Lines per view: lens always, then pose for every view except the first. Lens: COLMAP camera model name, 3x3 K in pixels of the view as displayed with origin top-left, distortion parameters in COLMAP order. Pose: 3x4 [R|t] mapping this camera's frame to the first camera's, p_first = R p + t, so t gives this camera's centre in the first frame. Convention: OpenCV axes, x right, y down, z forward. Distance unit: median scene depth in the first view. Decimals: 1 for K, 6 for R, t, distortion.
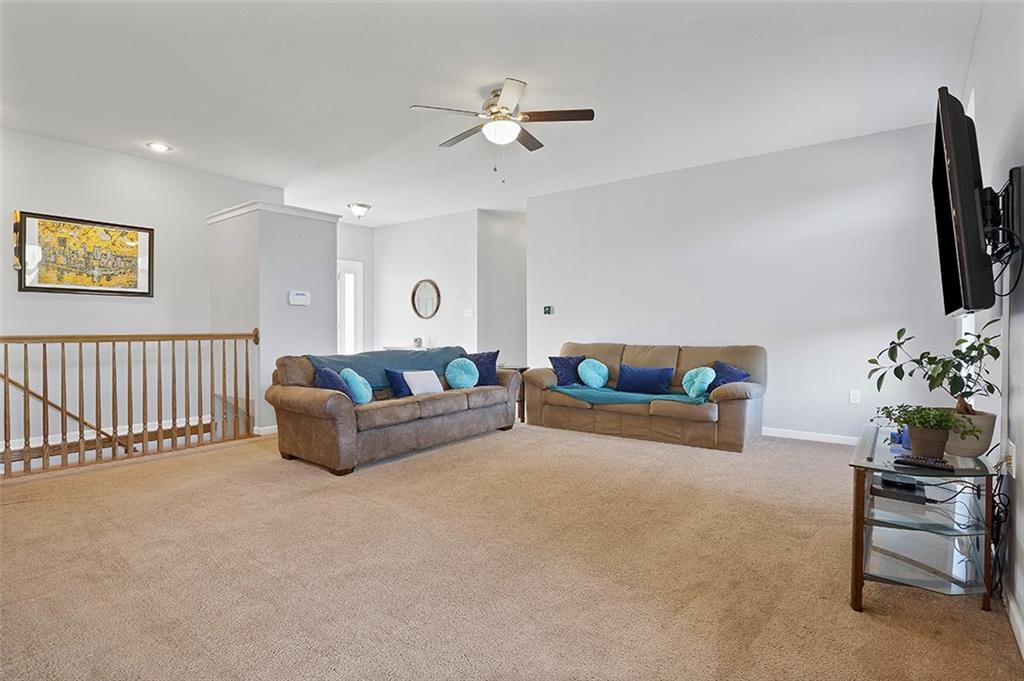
lens RADIAL K [[501.9, 0, 508.0], [0, 501.9, 339.5], [0, 0, 1]] dist [-0.001381, -0.000301]
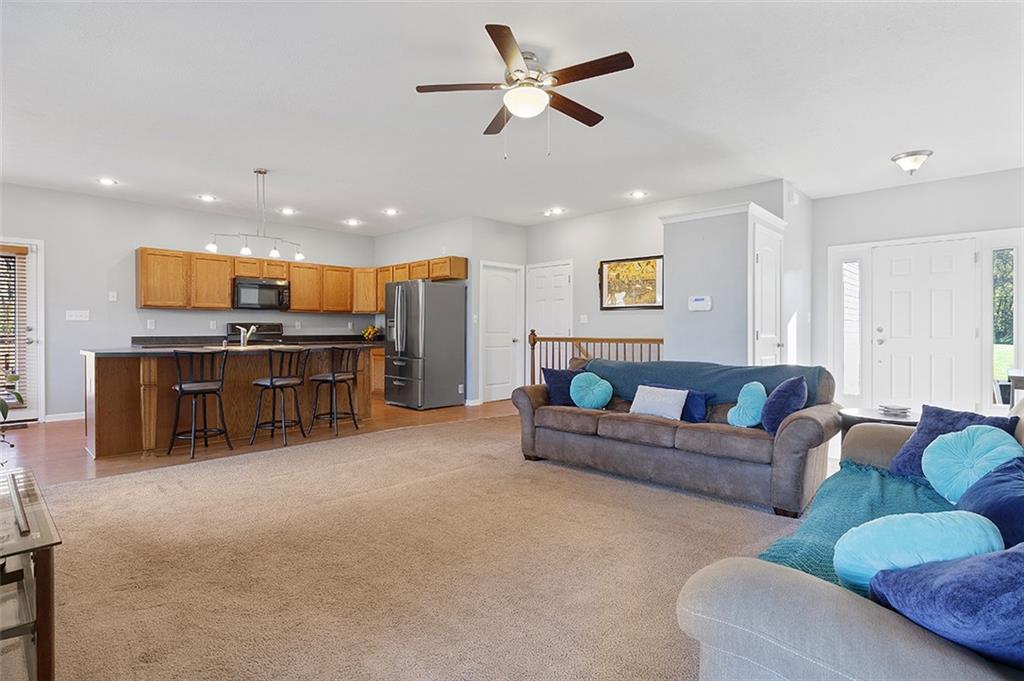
lens RADIAL K [[515.6, 0, 511.8], [0, 515.6, 330.1], [0, 0, 1]] dist [-0.003420, -0.000057]
pose [[-0.089710, 0.000650, -0.995968, 0.658503], [-0.026808, 0.999636, 0.003067, -0.027091], [0.995607, 0.026975, -0.089659, 0.793333]]
